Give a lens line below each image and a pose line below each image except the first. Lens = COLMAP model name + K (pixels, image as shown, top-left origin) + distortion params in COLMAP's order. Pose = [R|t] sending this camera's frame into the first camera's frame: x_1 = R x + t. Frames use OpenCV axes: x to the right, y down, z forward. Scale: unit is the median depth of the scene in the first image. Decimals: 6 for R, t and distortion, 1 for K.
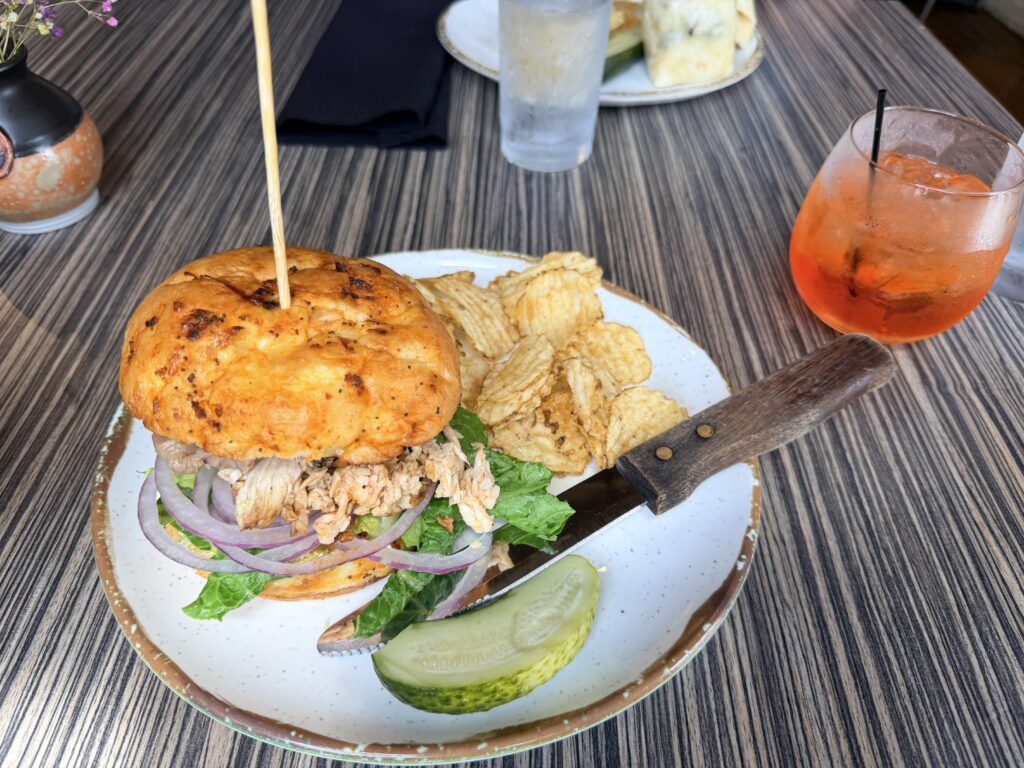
lens RADIAL K [[808.9, 0, 515.4], [0, 808.9, 381.0], [0, 0, 1]] dist [0.051111, -0.095001]
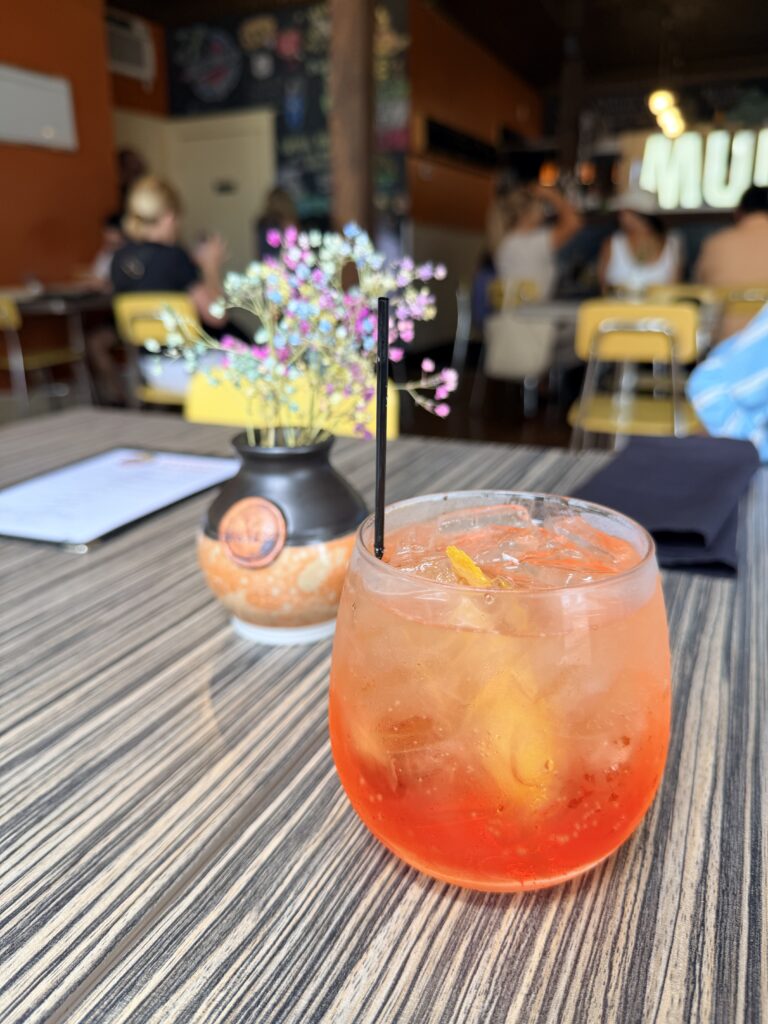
lens RADIAL K [[808.9, 0, 376.8], [0, 808.9, 504.8], [0, 0, 1]] dist [0.051111, -0.095001]
pose [[0.914776, 0.116818, -0.386702, -0.329470], [-0.277509, 0.877365, -0.391432, -0.028840], [0.293553, 0.465386, 0.835011, 0.487074]]
